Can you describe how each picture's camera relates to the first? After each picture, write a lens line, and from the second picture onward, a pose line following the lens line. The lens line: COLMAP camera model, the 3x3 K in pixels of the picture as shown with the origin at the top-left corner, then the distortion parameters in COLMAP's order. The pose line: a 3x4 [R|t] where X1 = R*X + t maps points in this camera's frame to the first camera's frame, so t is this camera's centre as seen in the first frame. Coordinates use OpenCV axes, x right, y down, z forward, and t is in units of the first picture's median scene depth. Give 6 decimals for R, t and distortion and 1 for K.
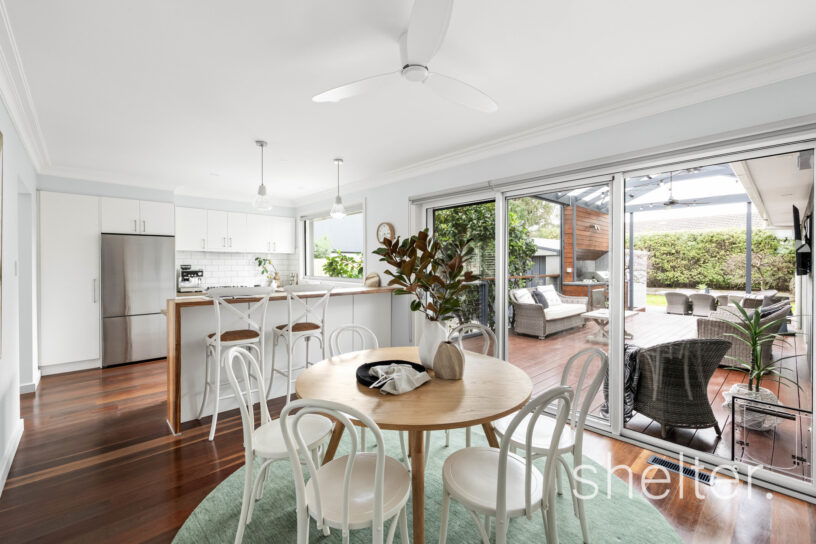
lens RADIAL K [[422.9, 0, 408.0], [0, 422.9, 272.0], [0, 0, 1]] dist [-0.000023, 0.000021]
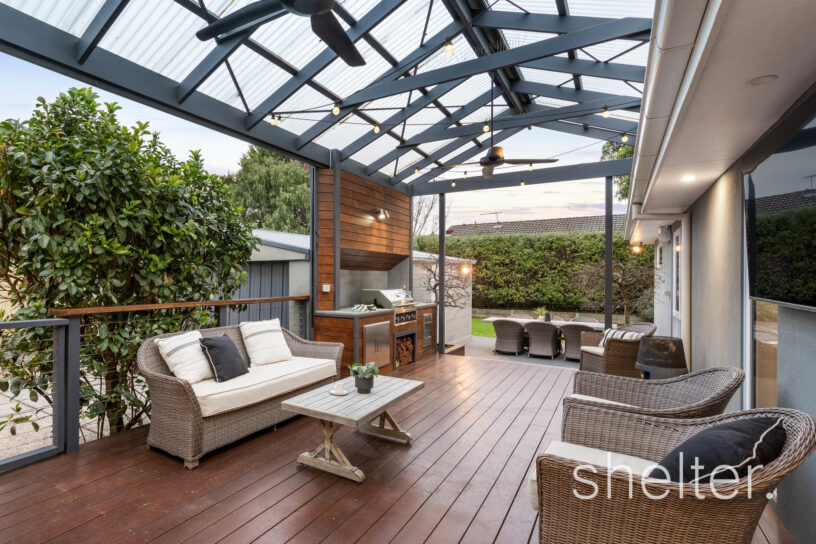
lens RADIAL K [[384.8, 0, 408.0], [0, 384.8, 272.0], [0, 0, 1]] dist [-0.000656, -0.000076]
pose [[0.960531, 0.012183, 0.277907, 0.315352], [-0.003914, 0.999534, -0.030289, -0.009173], [-0.278147, 0.028006, 0.960130, 0.461055]]
